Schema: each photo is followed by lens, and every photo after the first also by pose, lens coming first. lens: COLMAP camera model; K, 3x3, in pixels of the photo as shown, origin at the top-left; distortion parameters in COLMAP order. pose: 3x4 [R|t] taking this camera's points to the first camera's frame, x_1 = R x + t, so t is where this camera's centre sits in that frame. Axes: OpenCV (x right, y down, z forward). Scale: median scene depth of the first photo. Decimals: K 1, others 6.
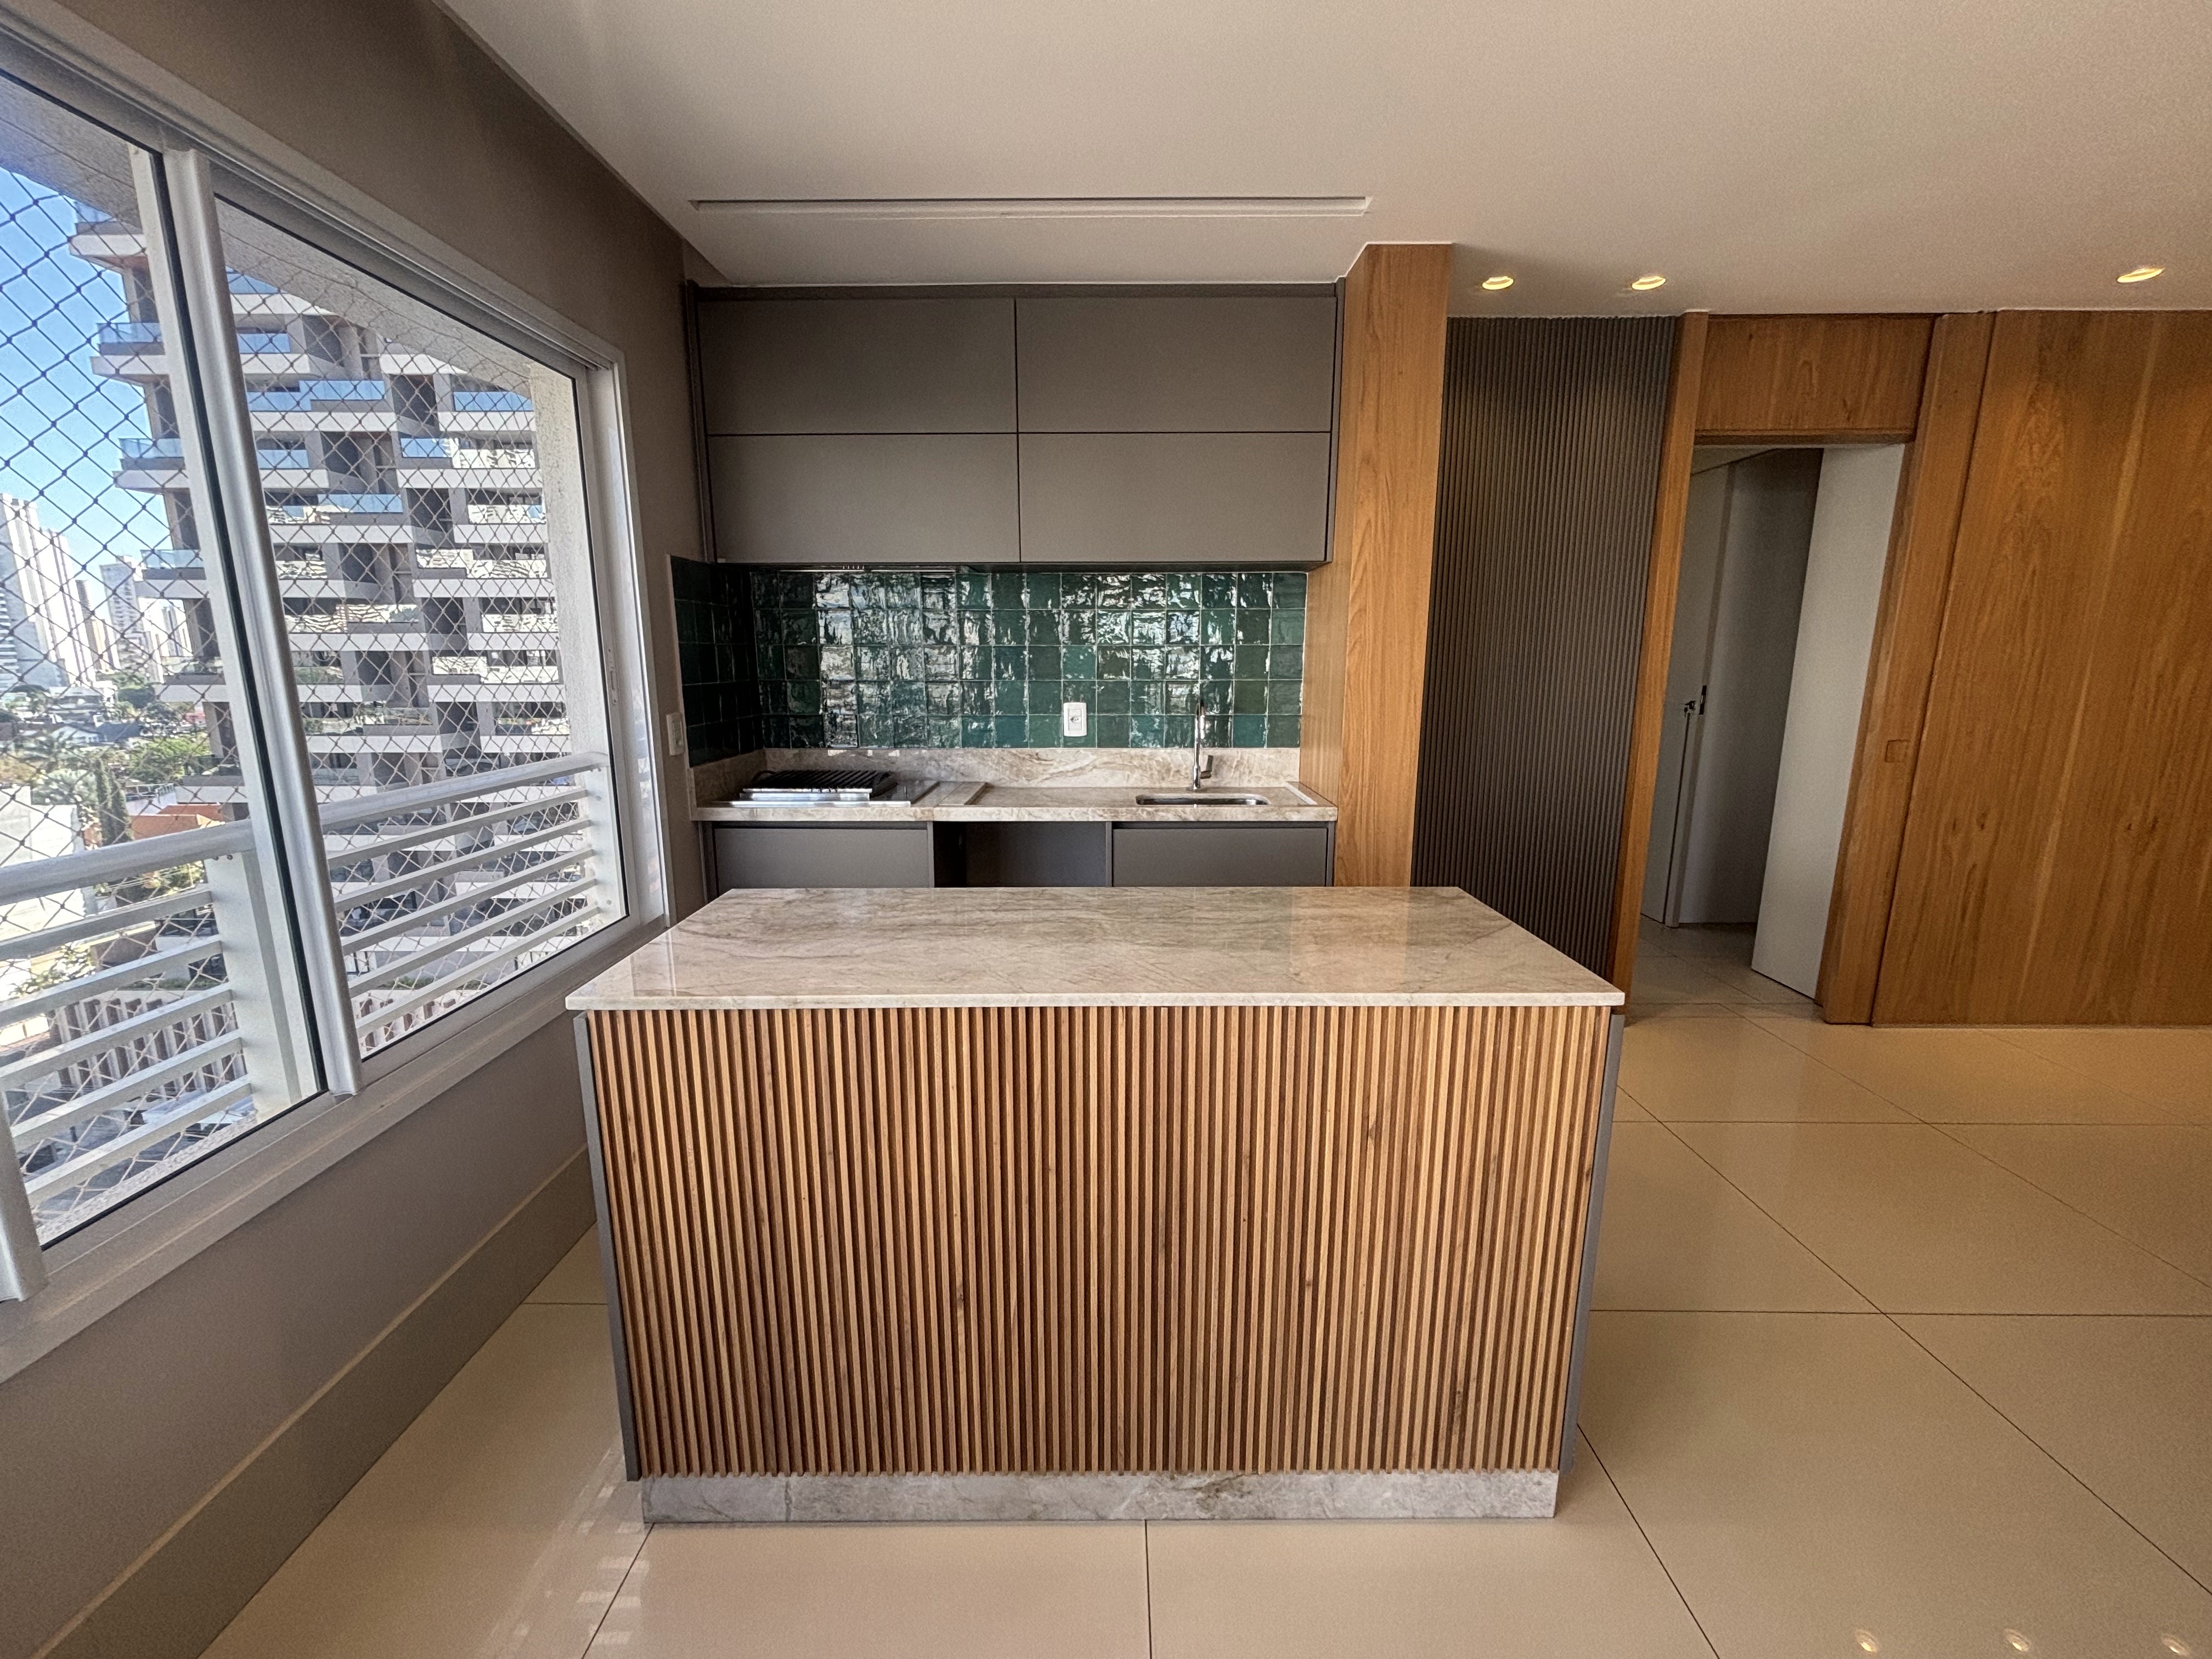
lens RADIAL K [[916.3, 0, 1106.0], [0, 916.3, 829.5], [0, 0, 1]] dist [0.006665, 0.000794]
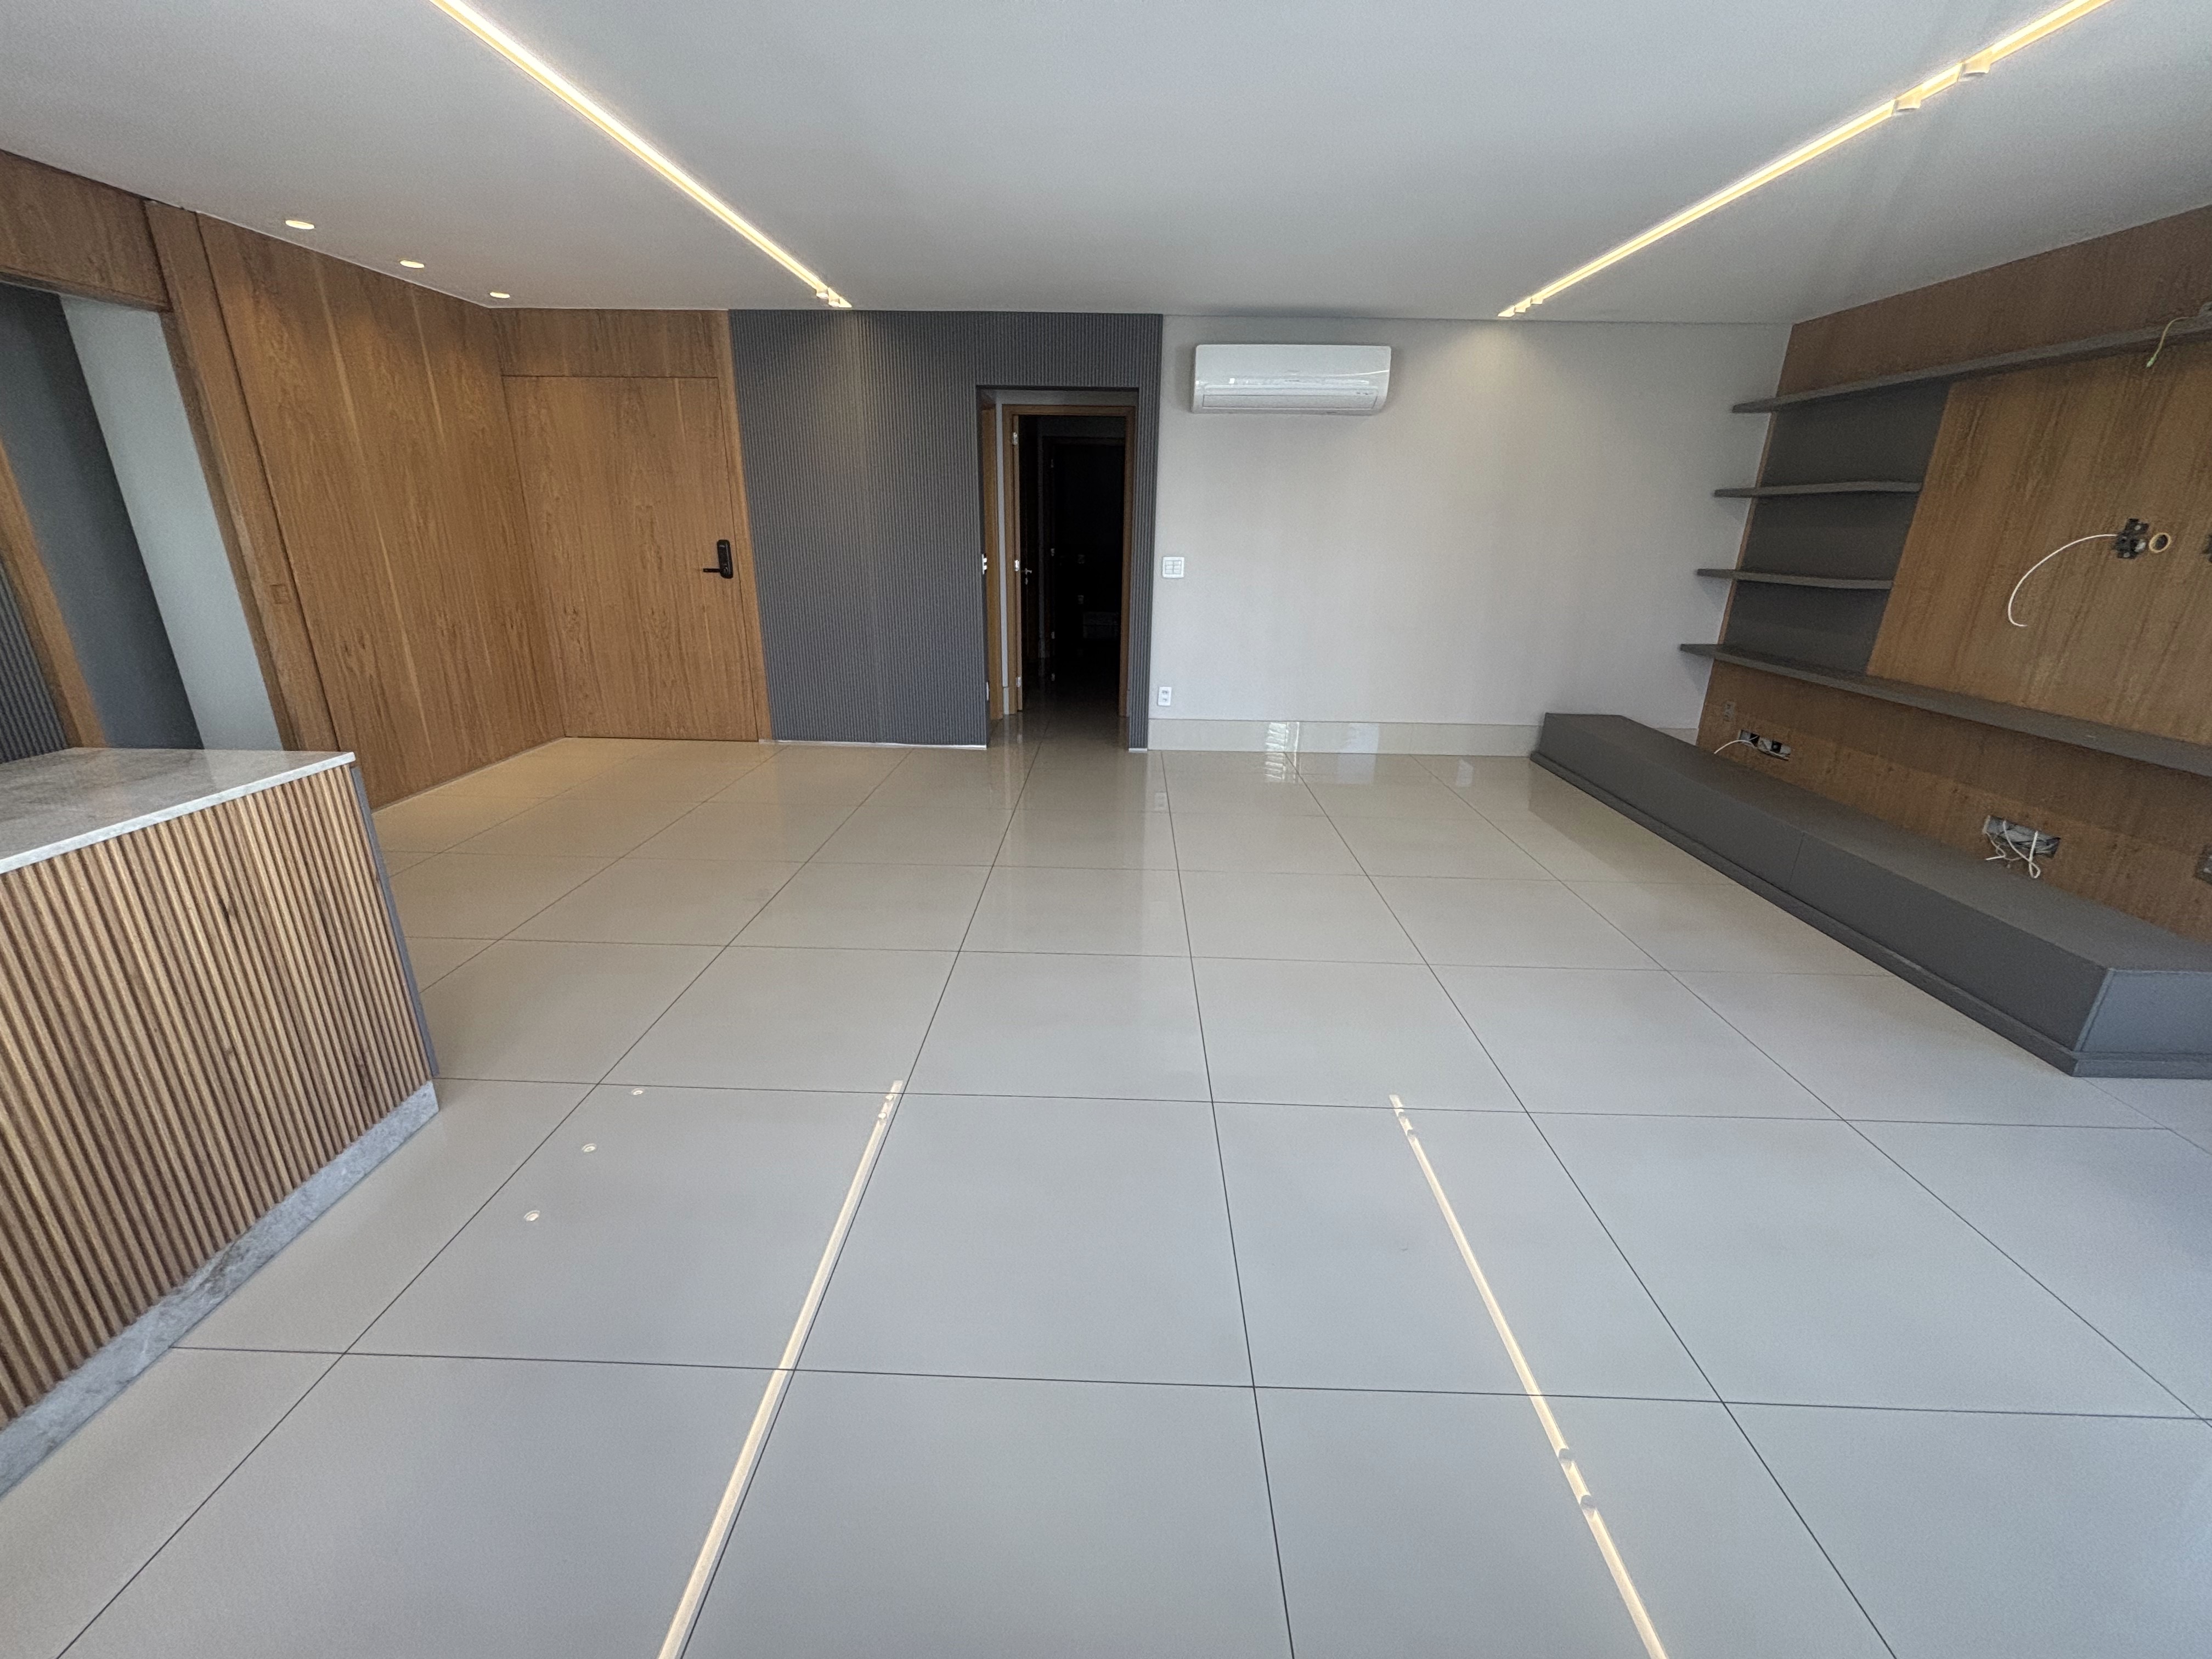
lens RADIAL K [[894.2, 0, 1106.0], [0, 894.2, 829.5], [0, 0, 1]] dist [0.001457, -0.004206]
pose [[0.033780, -0.331082, 0.942997, -0.702658], [0.175289, 0.930873, 0.320546, 0.040050], [-0.983937, 0.154469, 0.089480, -0.274238]]
